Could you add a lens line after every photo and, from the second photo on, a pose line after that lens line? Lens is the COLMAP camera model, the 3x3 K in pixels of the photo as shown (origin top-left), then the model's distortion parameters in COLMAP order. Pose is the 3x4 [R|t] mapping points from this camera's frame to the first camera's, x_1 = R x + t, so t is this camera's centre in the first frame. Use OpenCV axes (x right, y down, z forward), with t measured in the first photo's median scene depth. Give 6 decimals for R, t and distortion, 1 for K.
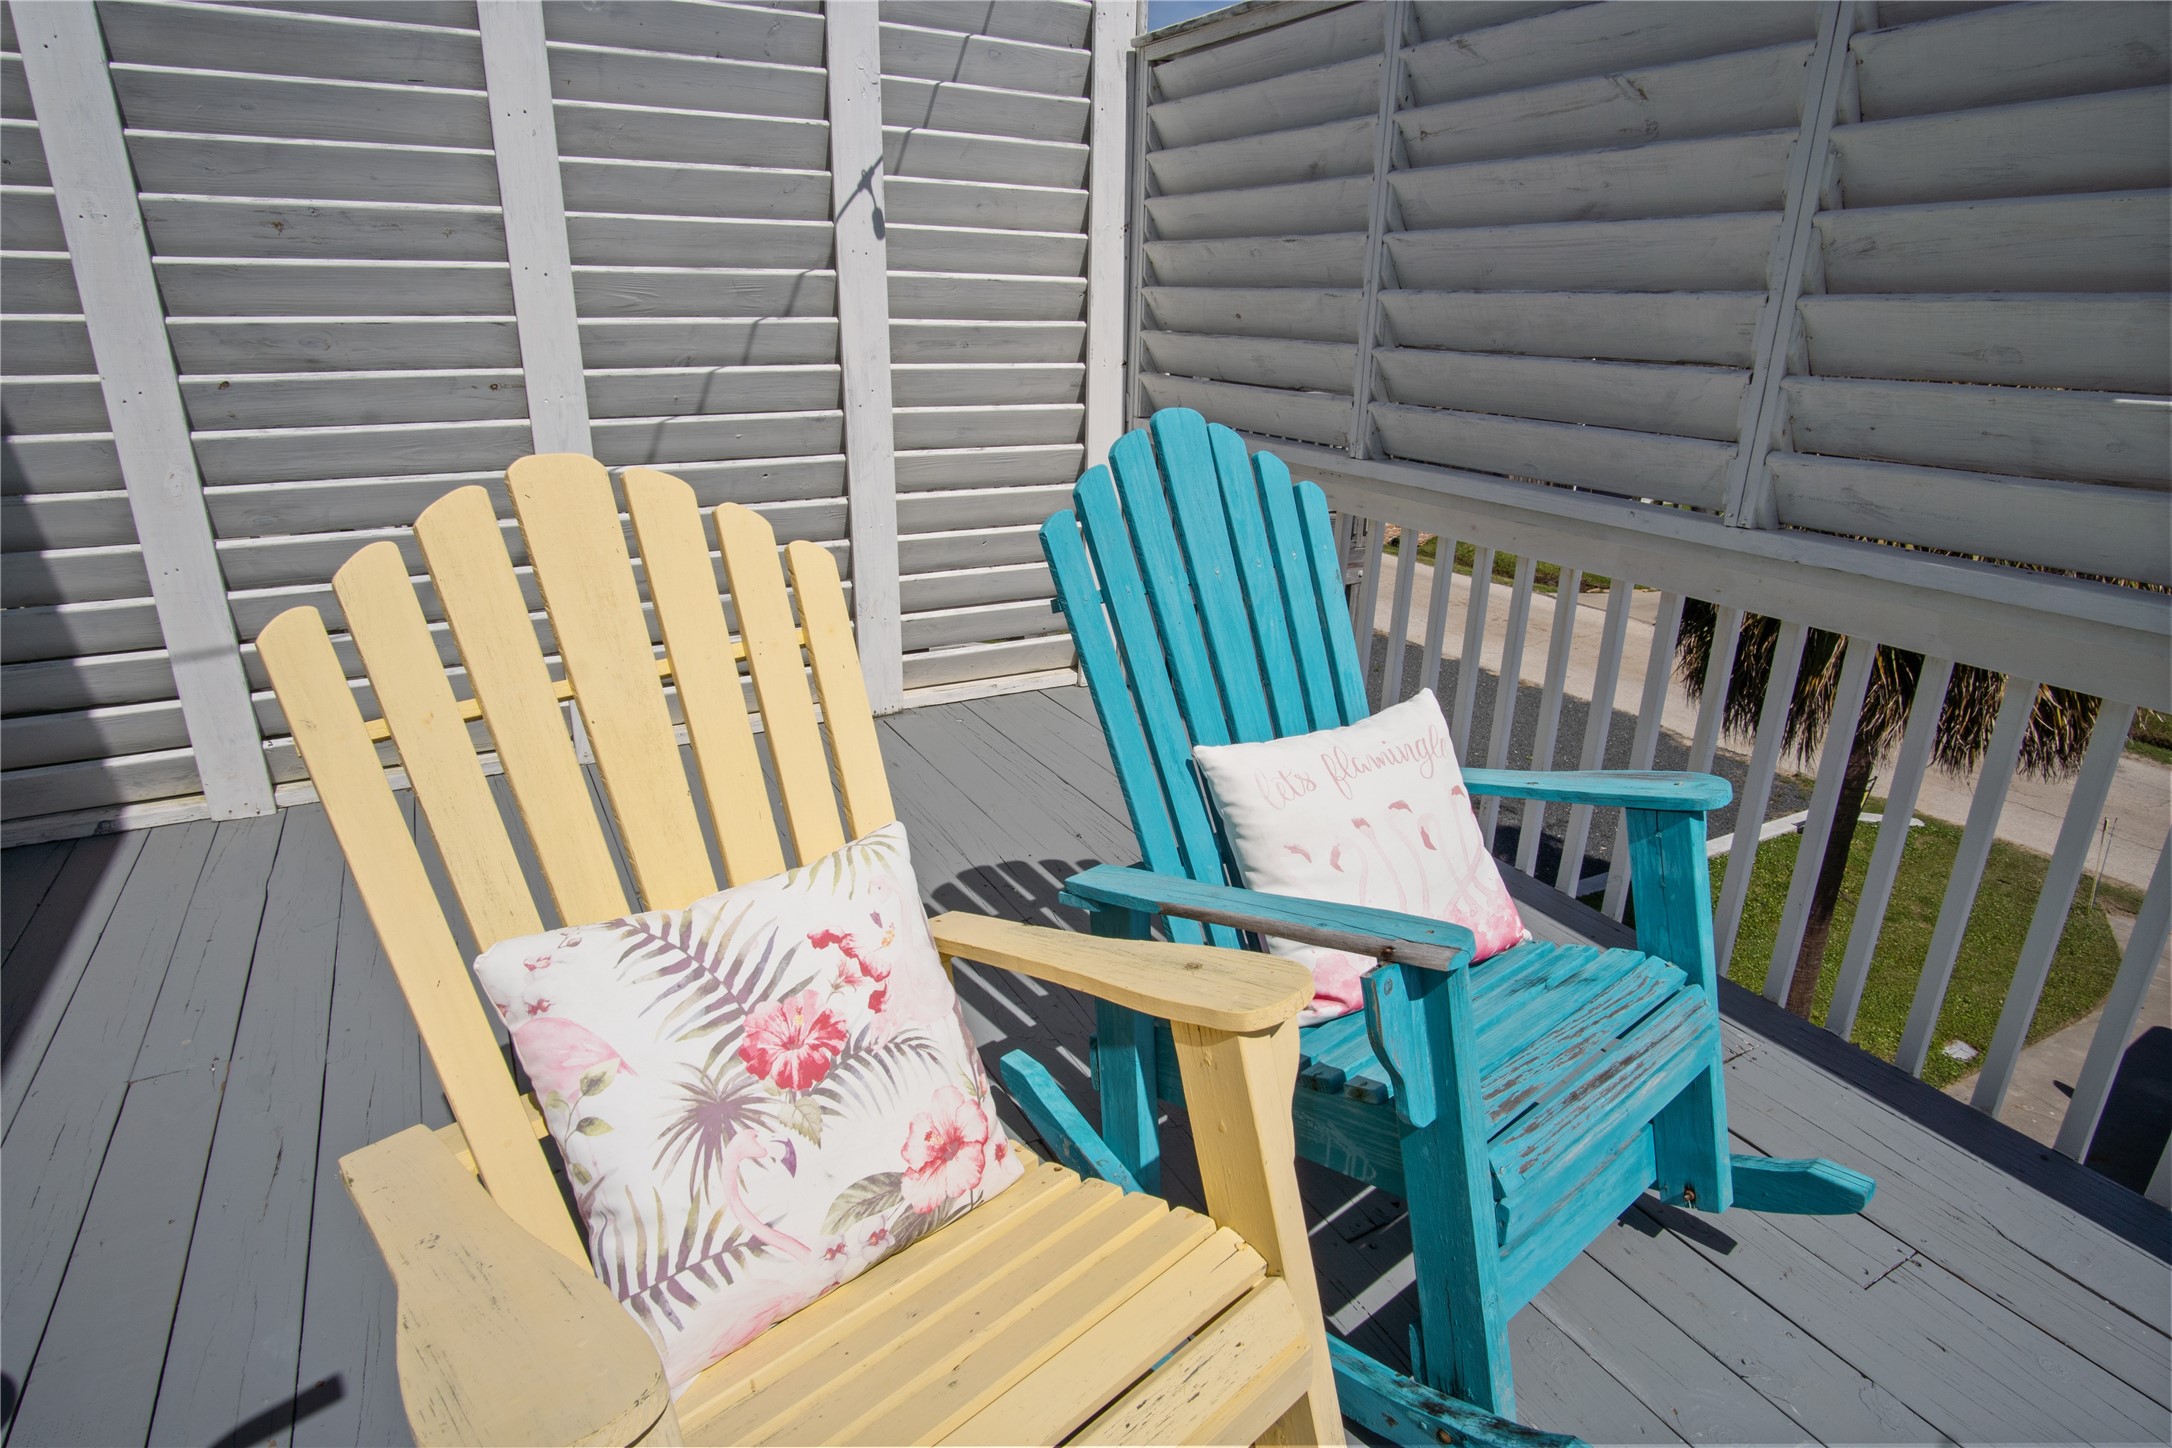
lens RADIAL K [[1159.3, 0, 1089.2], [0, 1159.3, 726.8], [0, 0, 1]] dist [-0.036607, 0.010953]
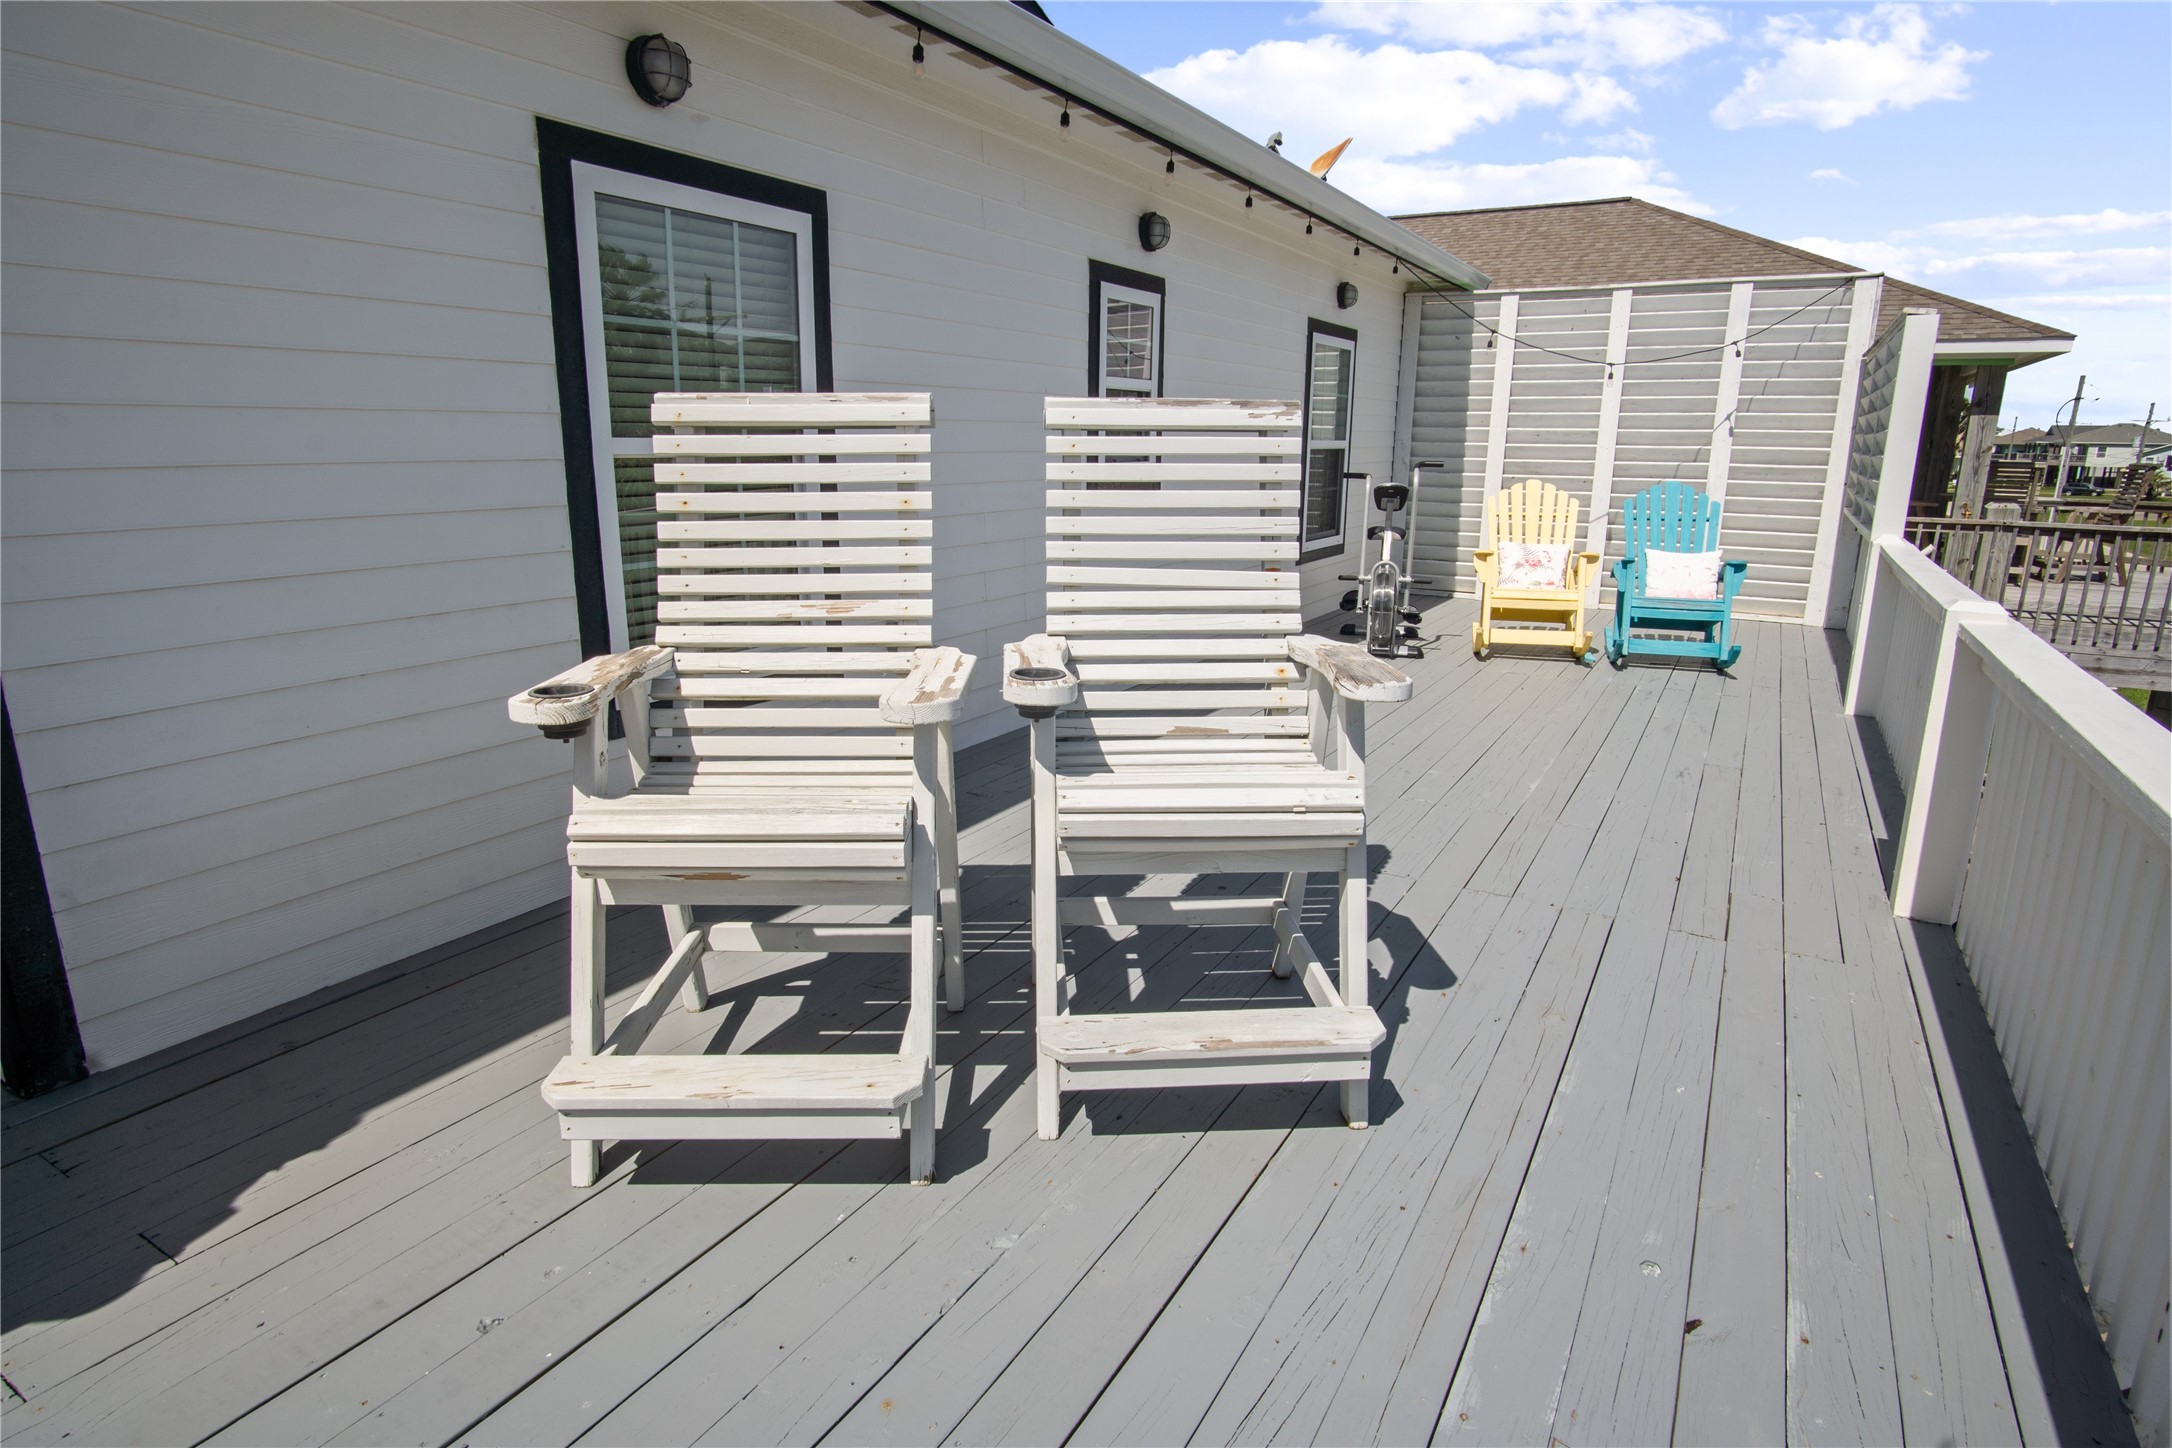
lens RADIAL K [[1159.3, 0, 1089.2], [0, 1159.3, 726.8], [0, 0, 1]] dist [-0.036607, 0.010953]
pose [[0.513782, 0.187335, -0.837218, 1.483658], [-0.289545, 0.956475, 0.036332, 0.596747], [0.807584, 0.223746, 0.545661, -1.604045]]
